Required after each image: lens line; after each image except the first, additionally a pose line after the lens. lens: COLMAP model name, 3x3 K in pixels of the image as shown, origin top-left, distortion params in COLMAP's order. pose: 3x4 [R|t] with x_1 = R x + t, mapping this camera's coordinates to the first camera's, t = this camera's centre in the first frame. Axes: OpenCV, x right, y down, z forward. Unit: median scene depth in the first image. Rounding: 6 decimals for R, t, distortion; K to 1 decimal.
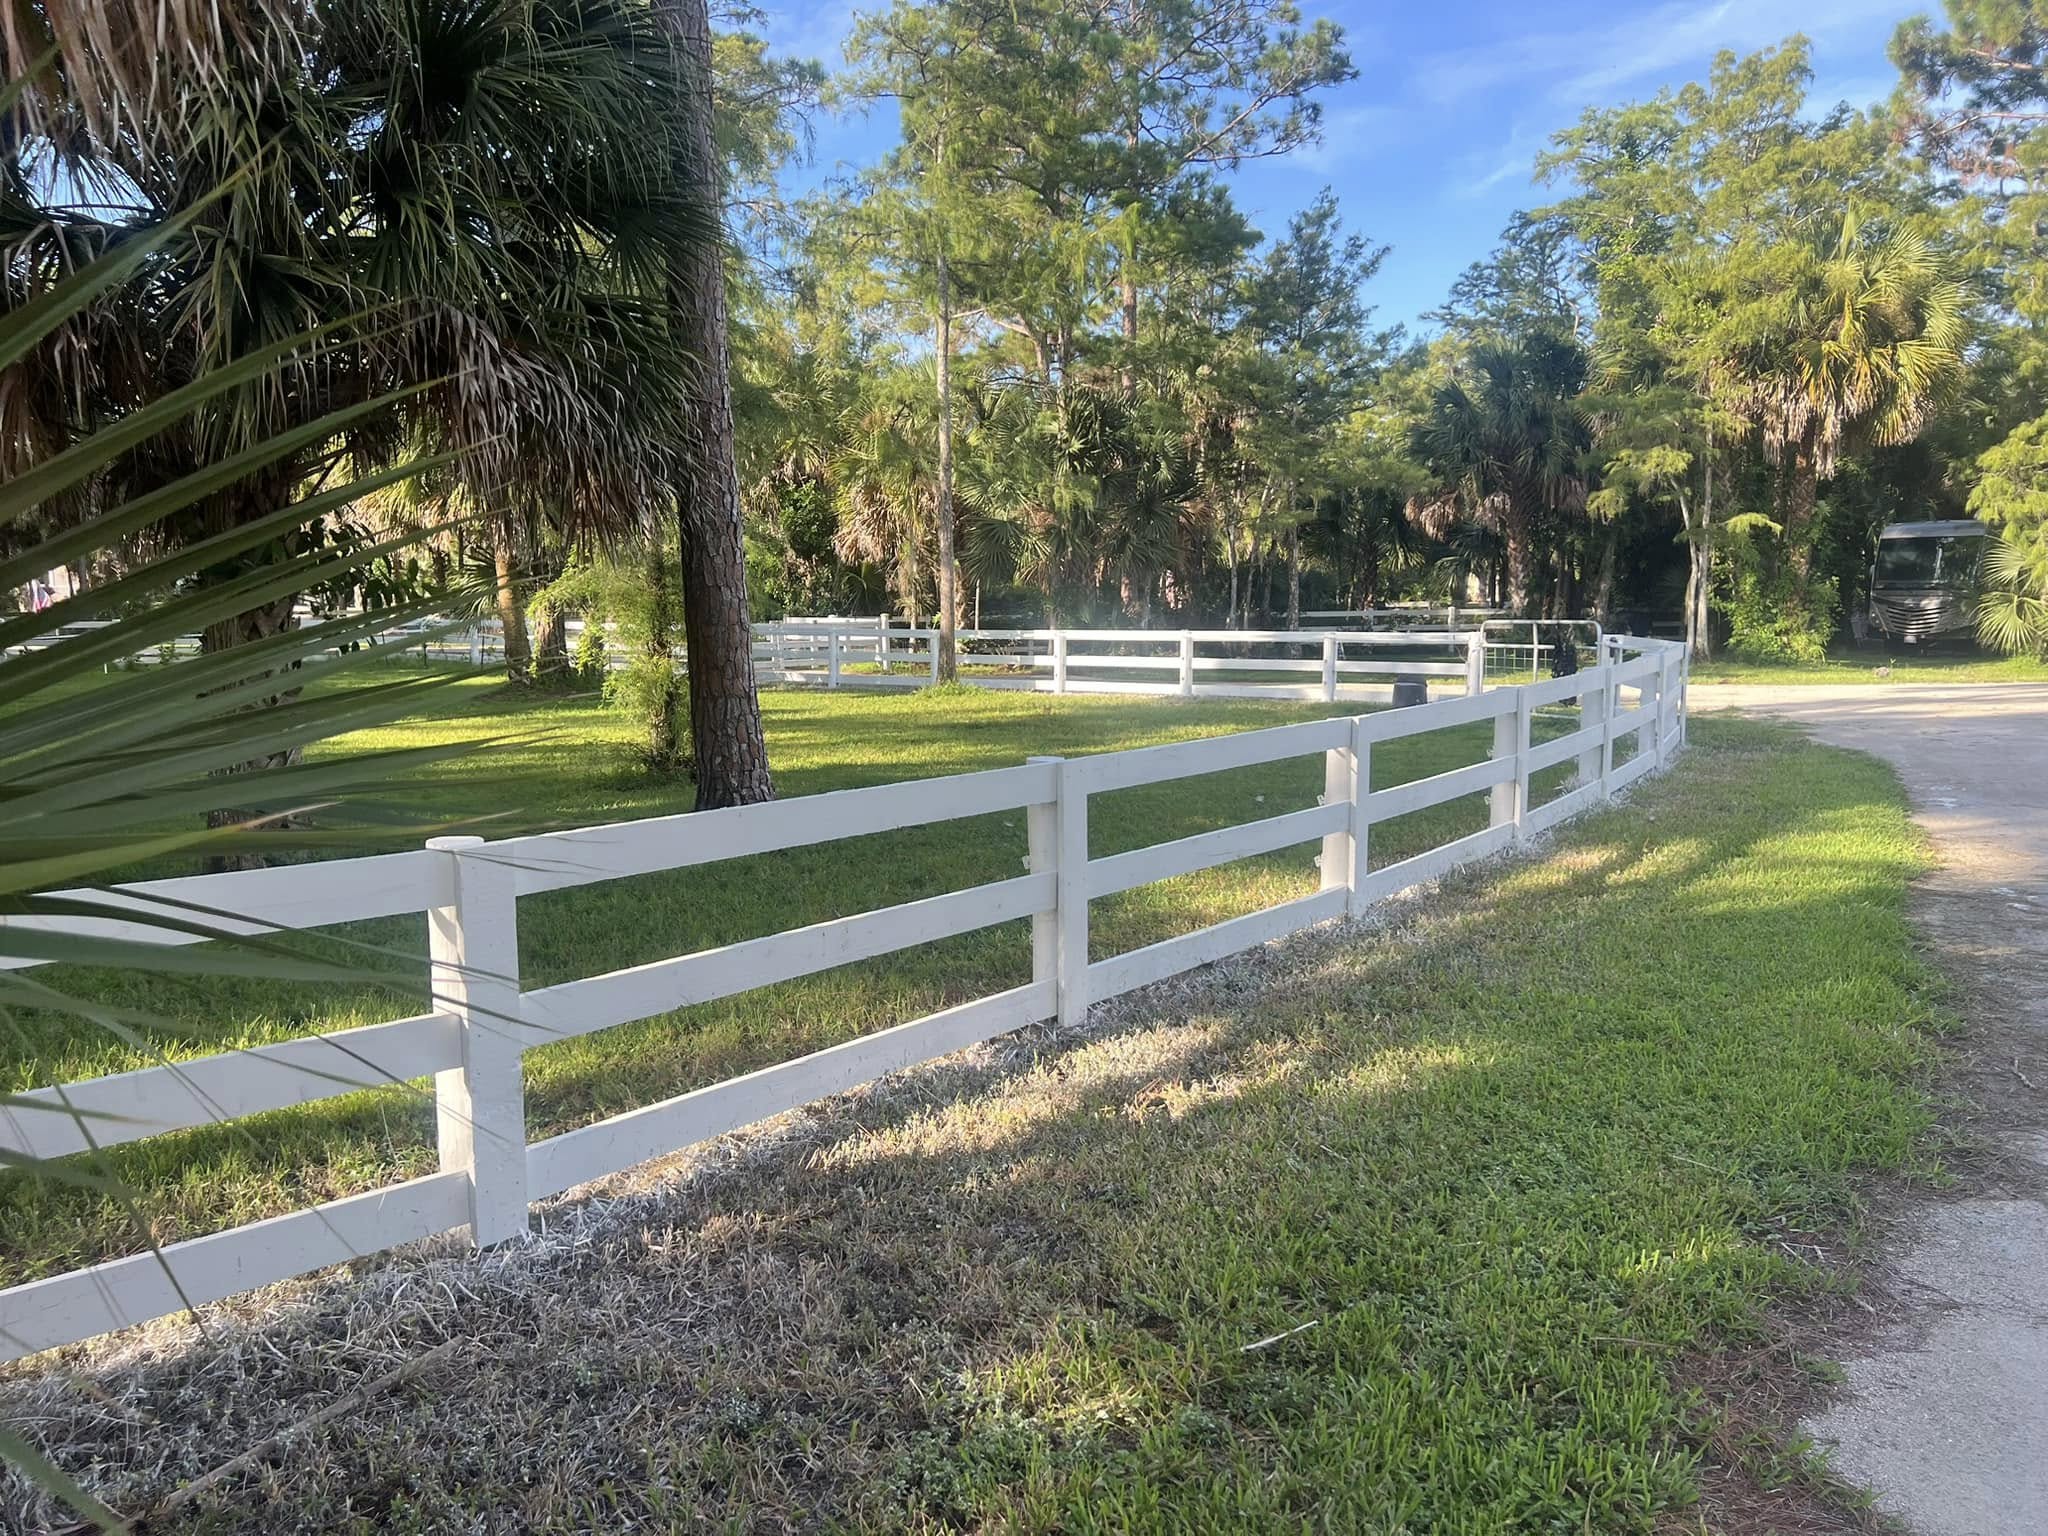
lens RADIAL K [[1514.9, 0, 1013.5], [0, 1514.9, 779.1], [0, 0, 1]] dist [0.060230, -0.072061]
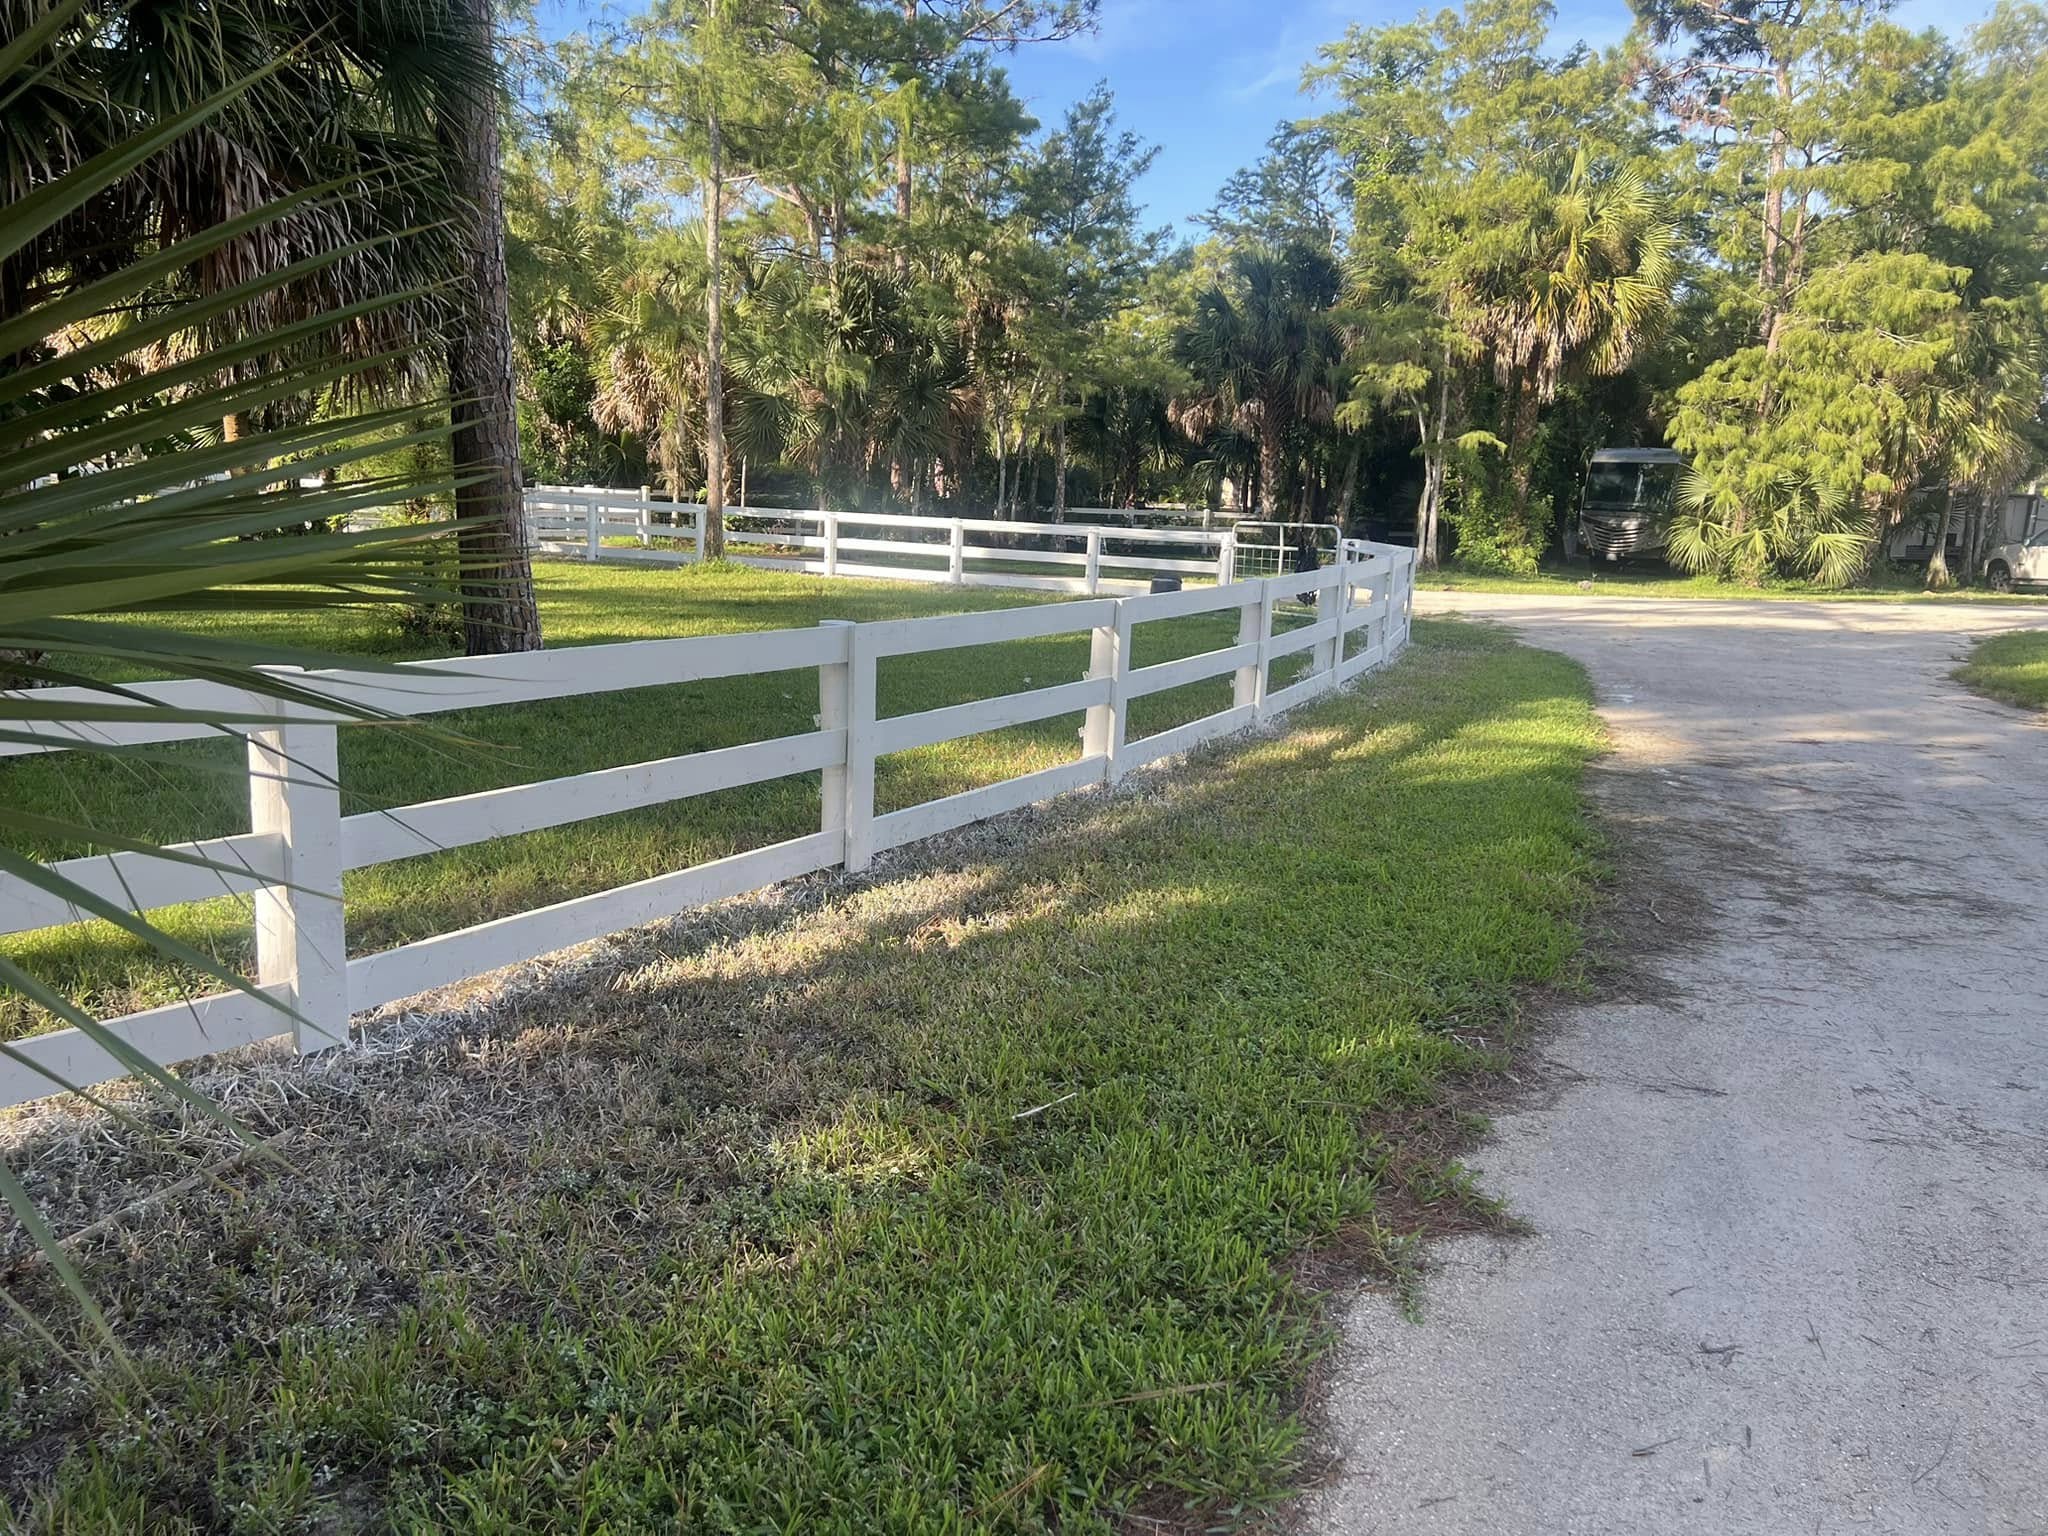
lens RADIAL K [[1519.5, 0, 1024.0], [0, 1519.5, 768.0], [0, 0, 1]] dist [0.061839, -0.067504]
pose [[0.986146, 0.017622, 0.164939, -0.005037], [-0.028166, 0.997691, 0.061803, 0.004121], [-0.163469, -0.065593, 0.984366, -0.016946]]
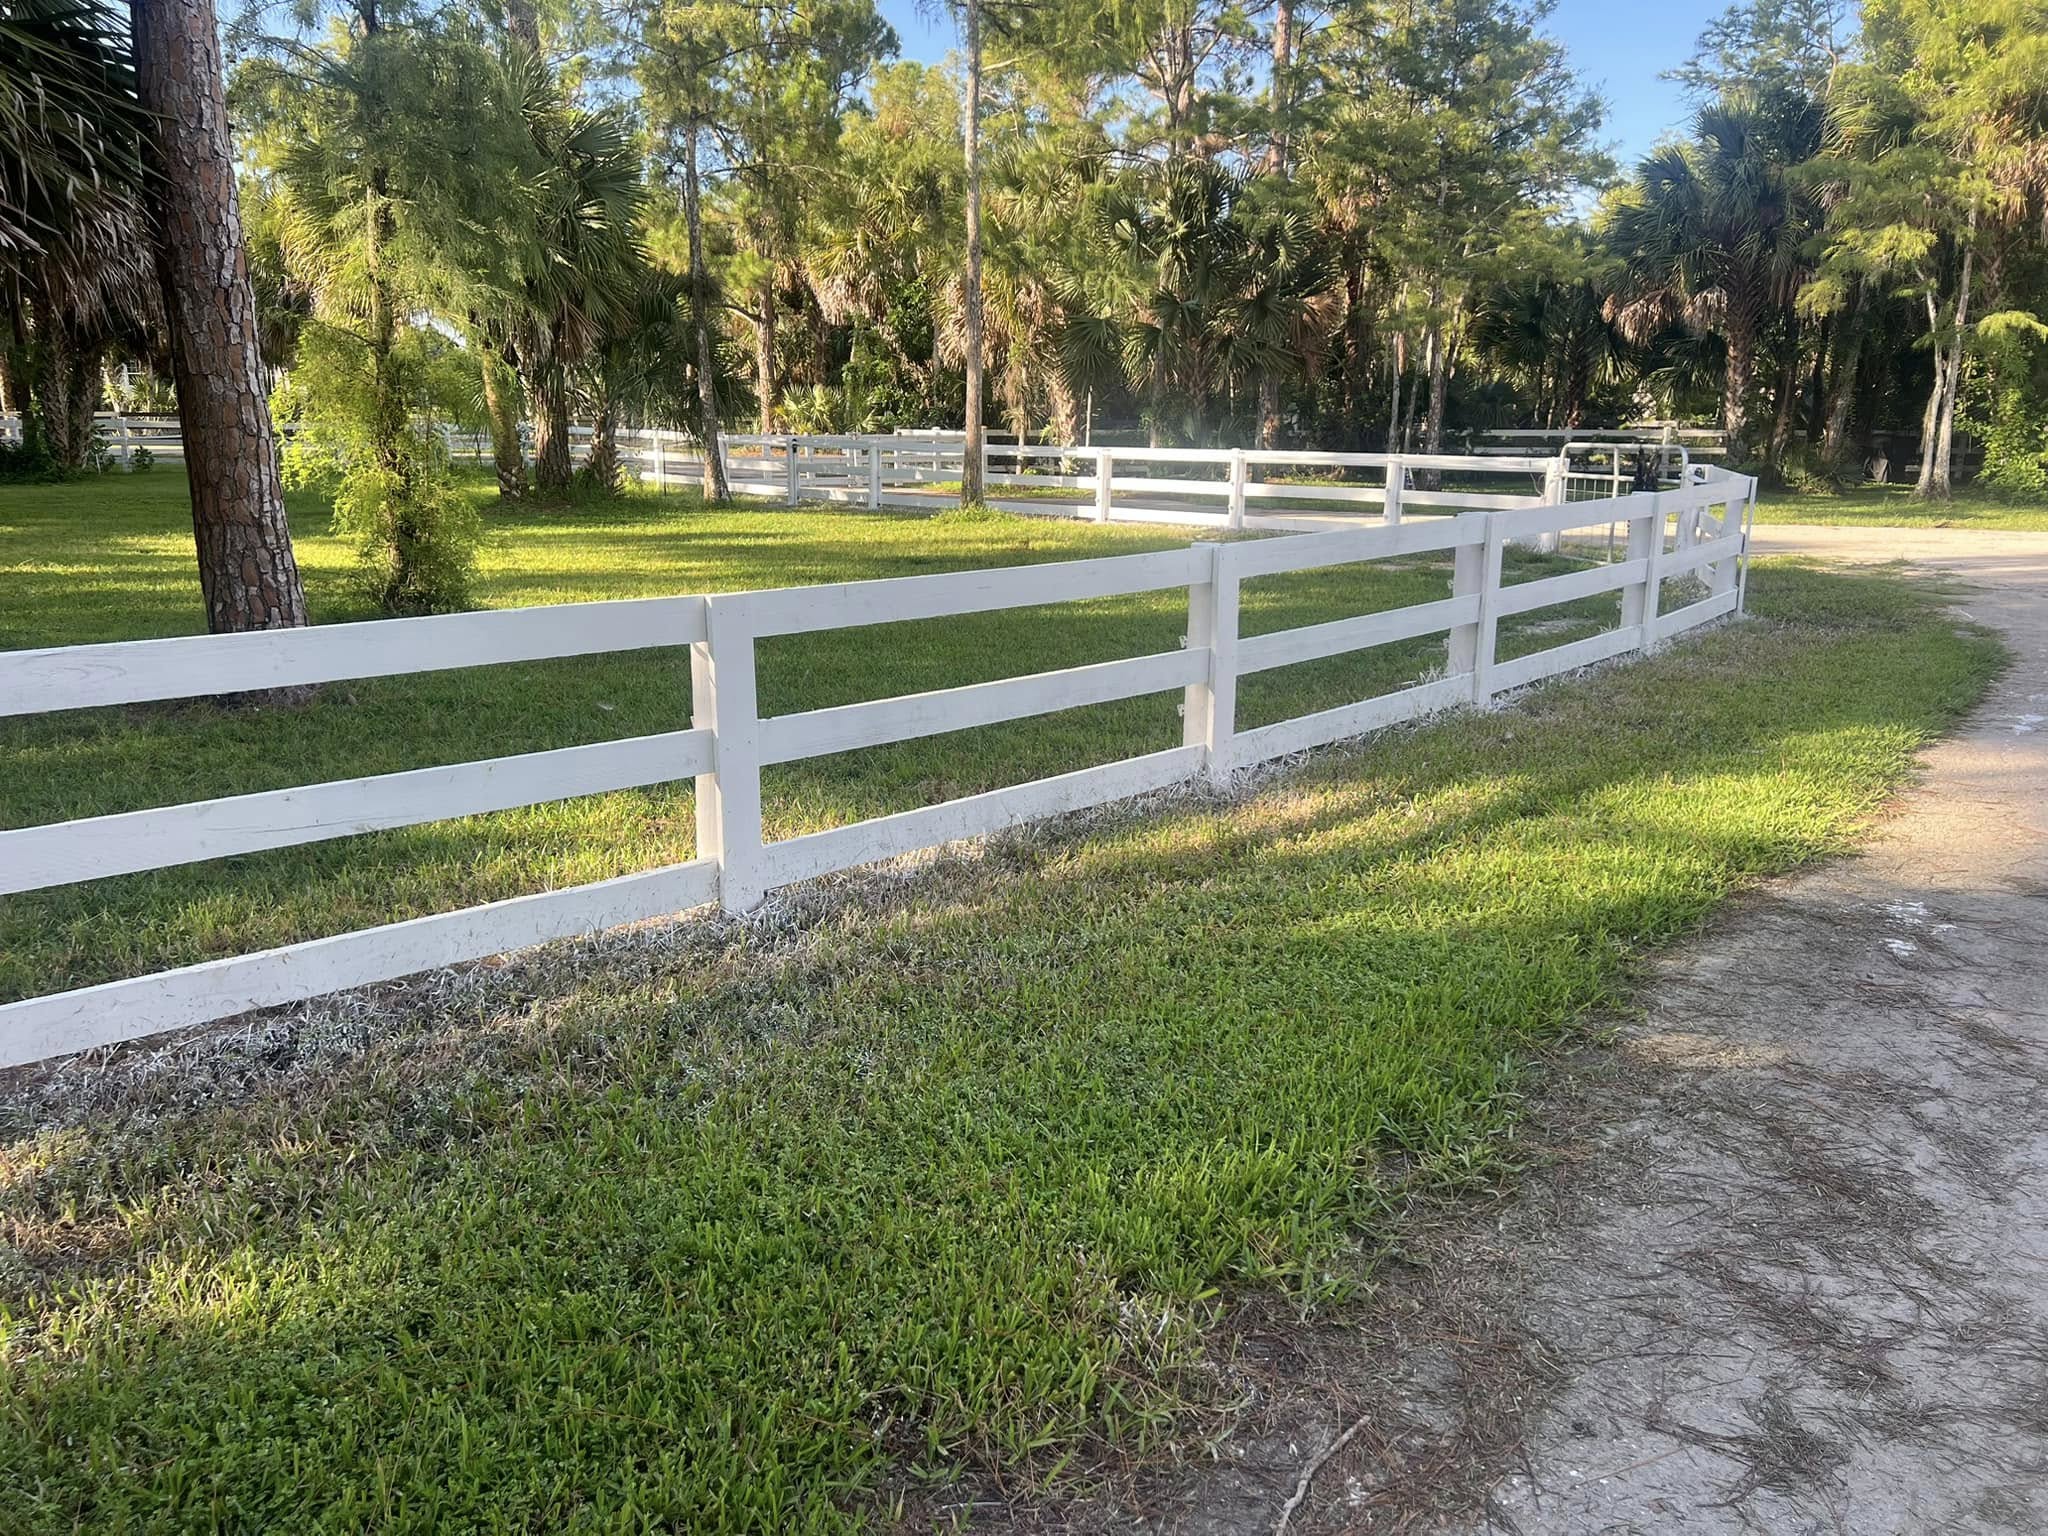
lens RADIAL K [[1519.5, 0, 1024.0], [0, 1519.5, 768.0], [0, 0, 1]] dist [0.061839, -0.067504]
pose [[0.986153, 0.049536, -0.158267, 0.120840], [-0.031806, 0.993125, 0.112657, -0.011961], [0.162759, -0.106063, 0.980949, 0.108967]]
